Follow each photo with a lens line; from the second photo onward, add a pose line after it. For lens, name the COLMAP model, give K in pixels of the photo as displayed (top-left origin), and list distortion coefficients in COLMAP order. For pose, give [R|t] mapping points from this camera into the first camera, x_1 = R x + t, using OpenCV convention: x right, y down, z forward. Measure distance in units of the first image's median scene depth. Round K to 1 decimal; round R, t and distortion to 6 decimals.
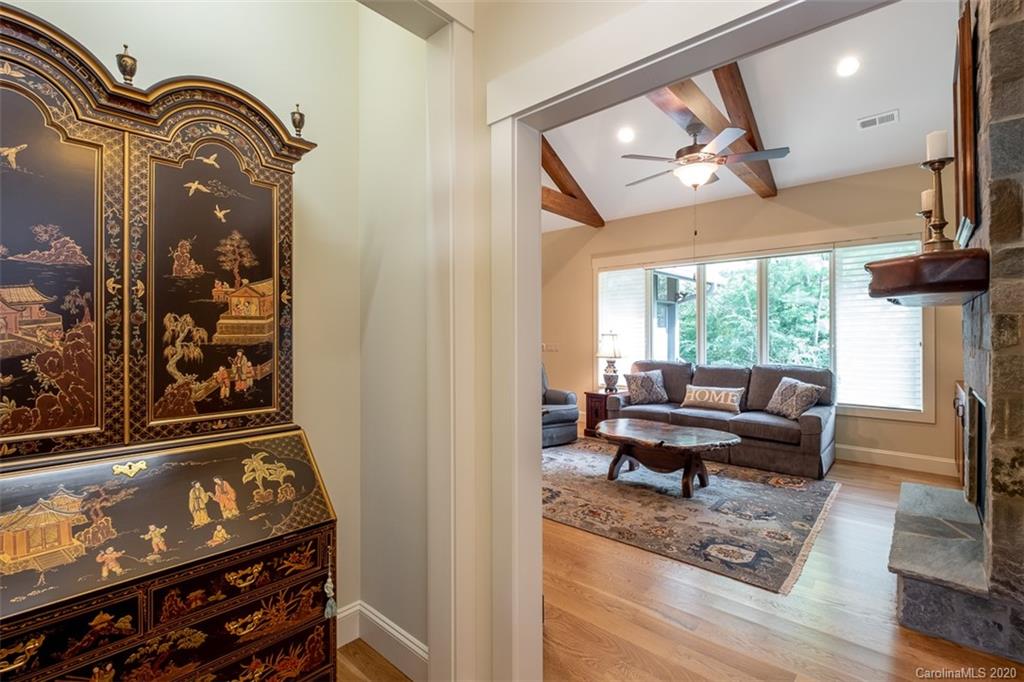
lens RADIAL K [[460.3, 0, 508.6], [0, 460.3, 335.6], [0, 0, 1]] dist [0.016529, -0.000056]
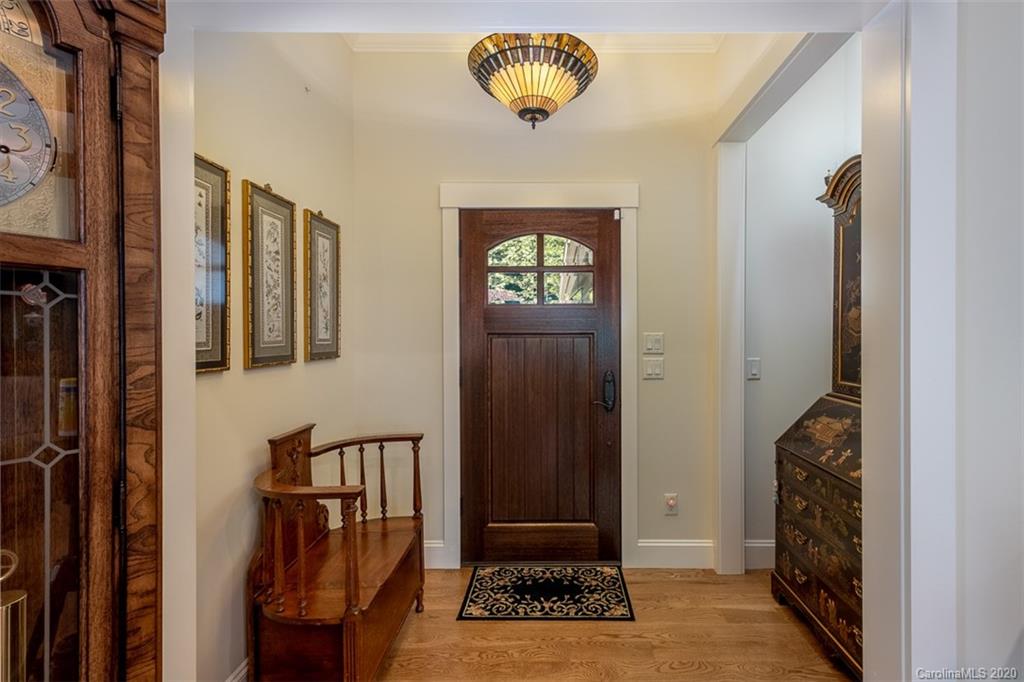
lens RADIAL K [[450.6, 0, 512.0], [0, 450.6, 341.0], [0, 0, 1]] dist [0.017293, 0.000018]
pose [[-0.804421, 0.006725, -0.594021, 2.332397], [0.004481, 0.999976, 0.005253, 0.071094], [0.594042, 0.001564, -0.804432, 3.437821]]
